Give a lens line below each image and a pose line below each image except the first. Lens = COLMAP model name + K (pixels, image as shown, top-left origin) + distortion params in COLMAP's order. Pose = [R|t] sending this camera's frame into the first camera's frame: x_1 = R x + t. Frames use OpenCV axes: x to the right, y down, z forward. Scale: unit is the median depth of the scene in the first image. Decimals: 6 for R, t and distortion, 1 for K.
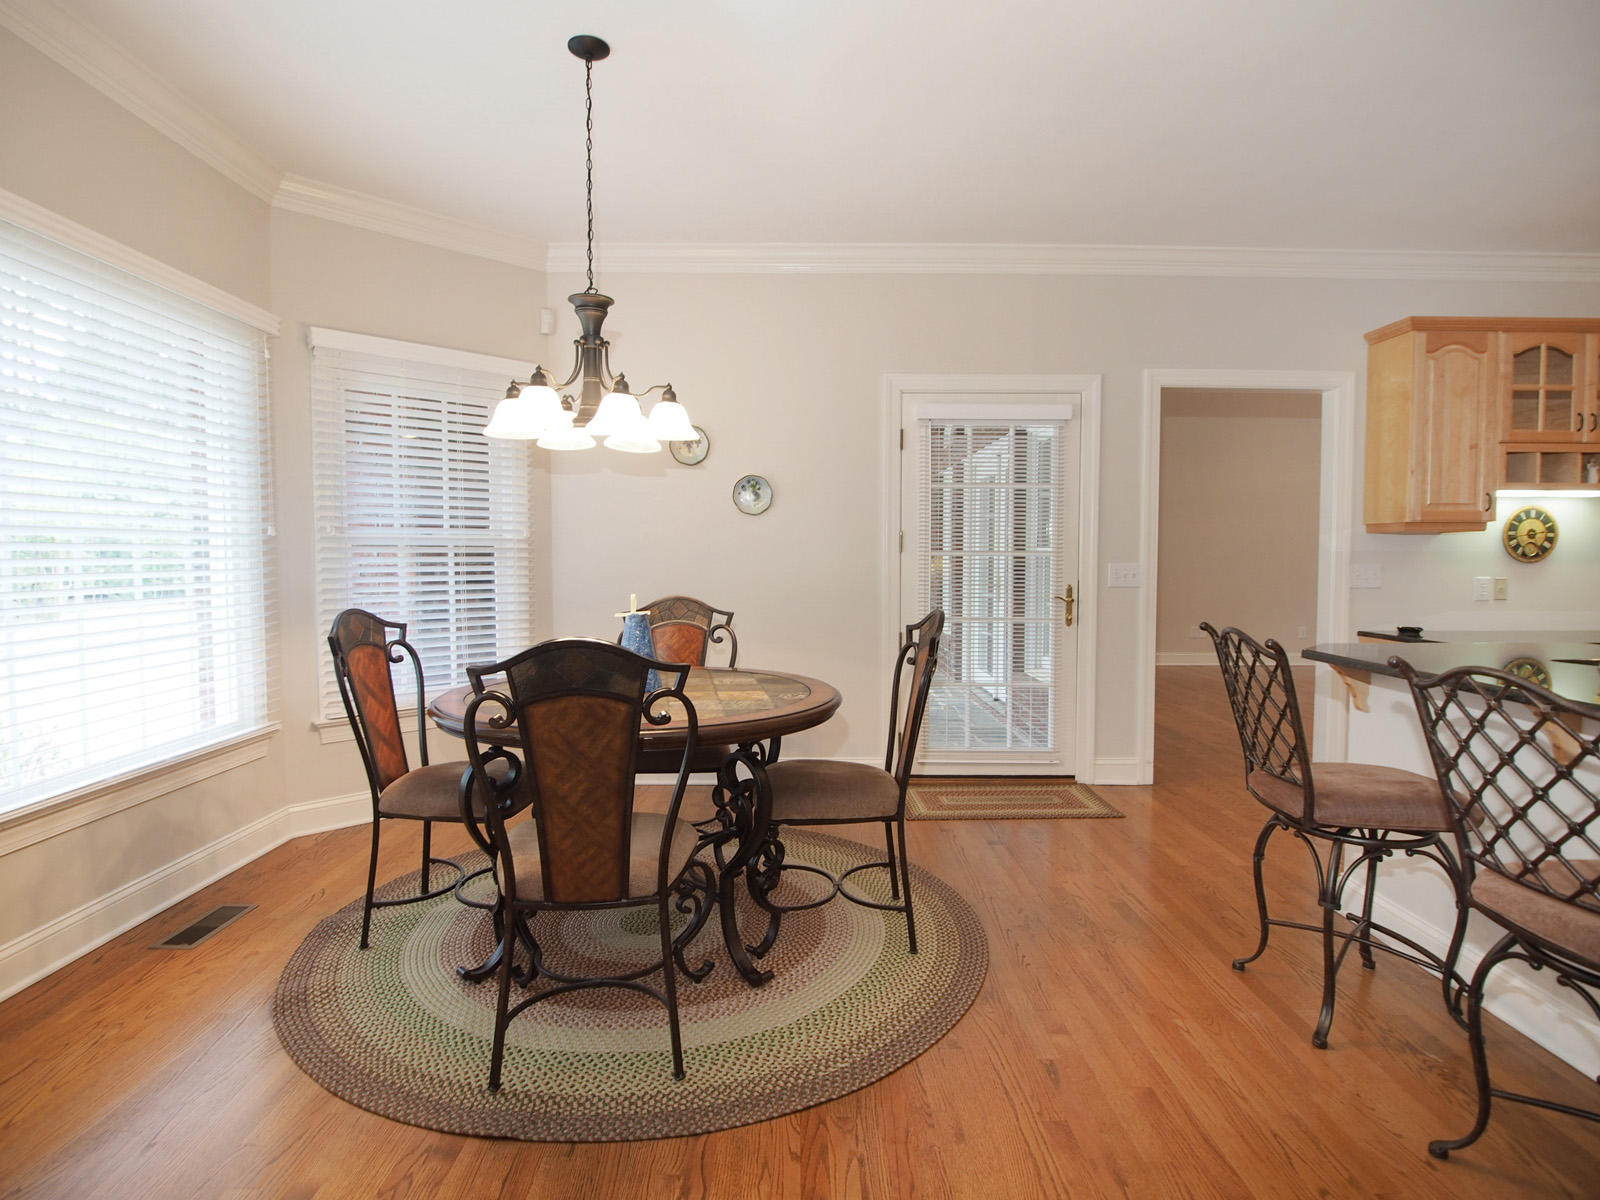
lens RADIAL K [[862.9, 0, 793.4], [0, 862.9, 598.1], [0, 0, 1]] dist [-0.011166, -0.005436]
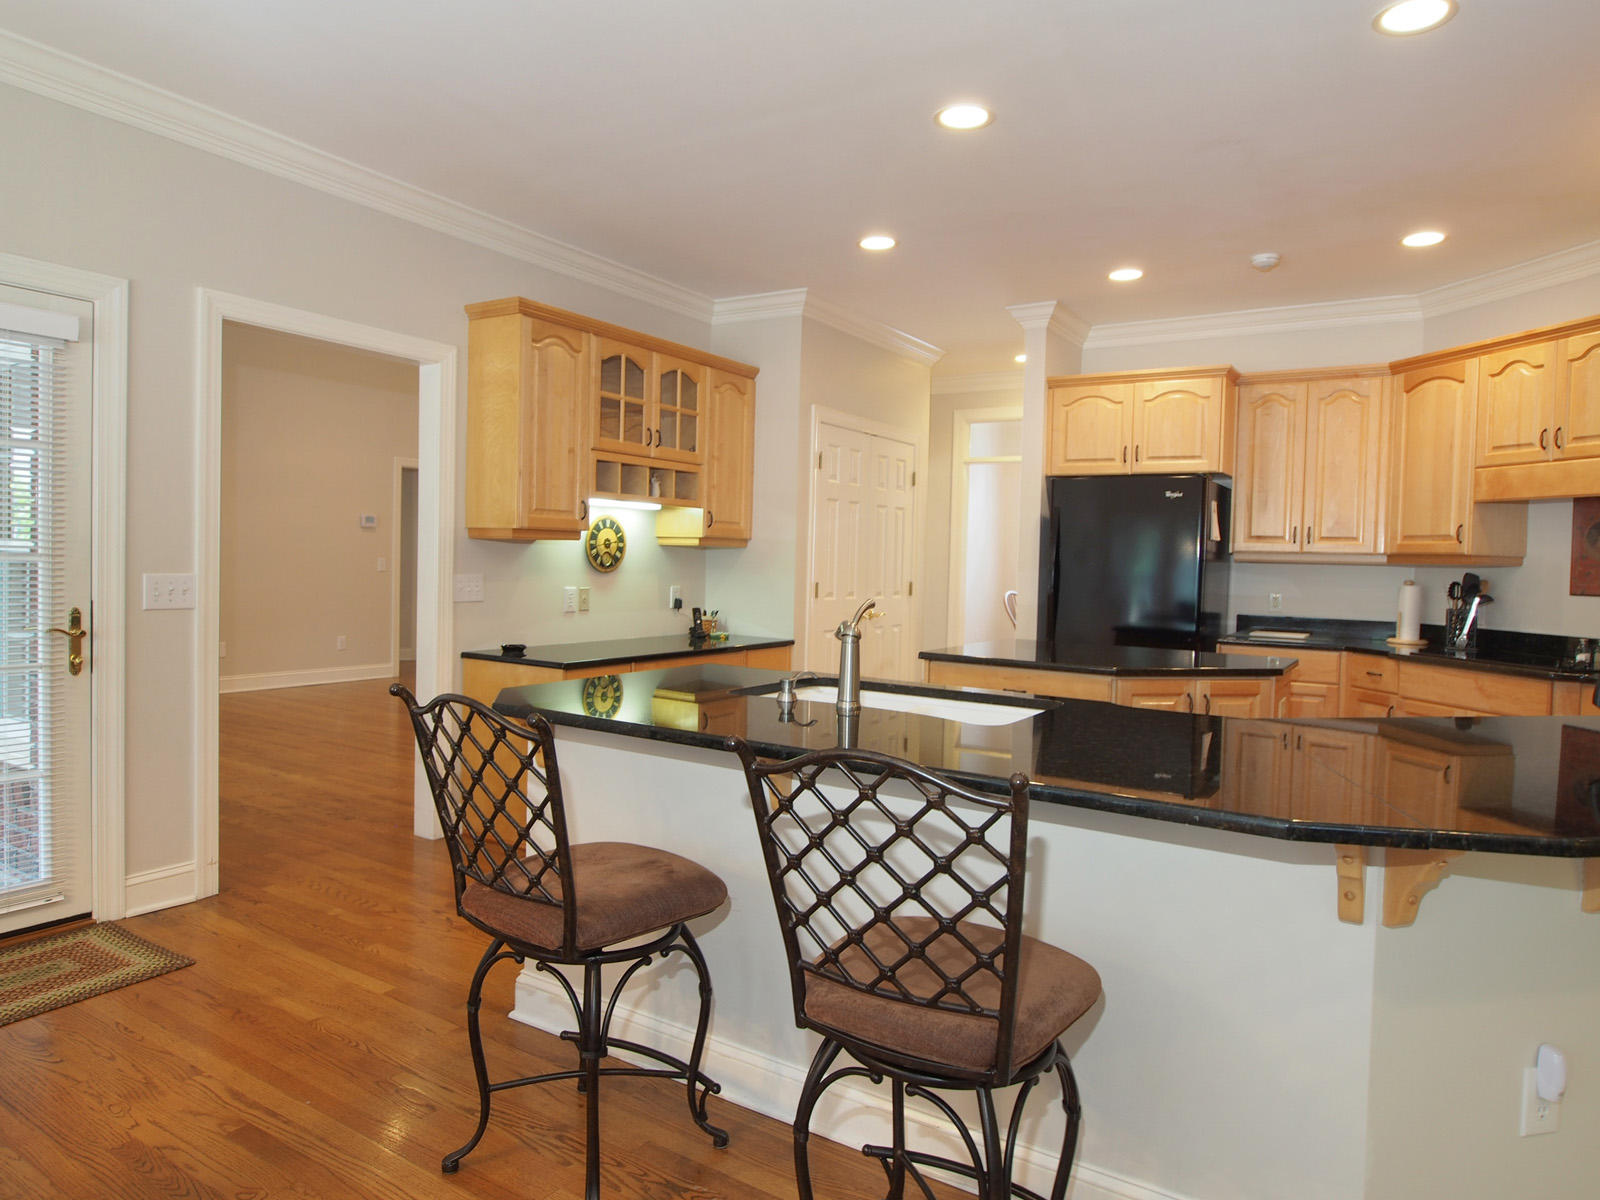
lens RADIAL K [[1010.8, 0, 808.0], [0, 1010.8, 594.1], [0, 0, 1]] dist [-0.010005, -0.004853]
pose [[0.531320, -0.018031, 0.846979, -0.010659], [0.015684, 0.999811, 0.011446, -0.028200], [-0.847026, 0.007203, 0.531503, 0.189307]]
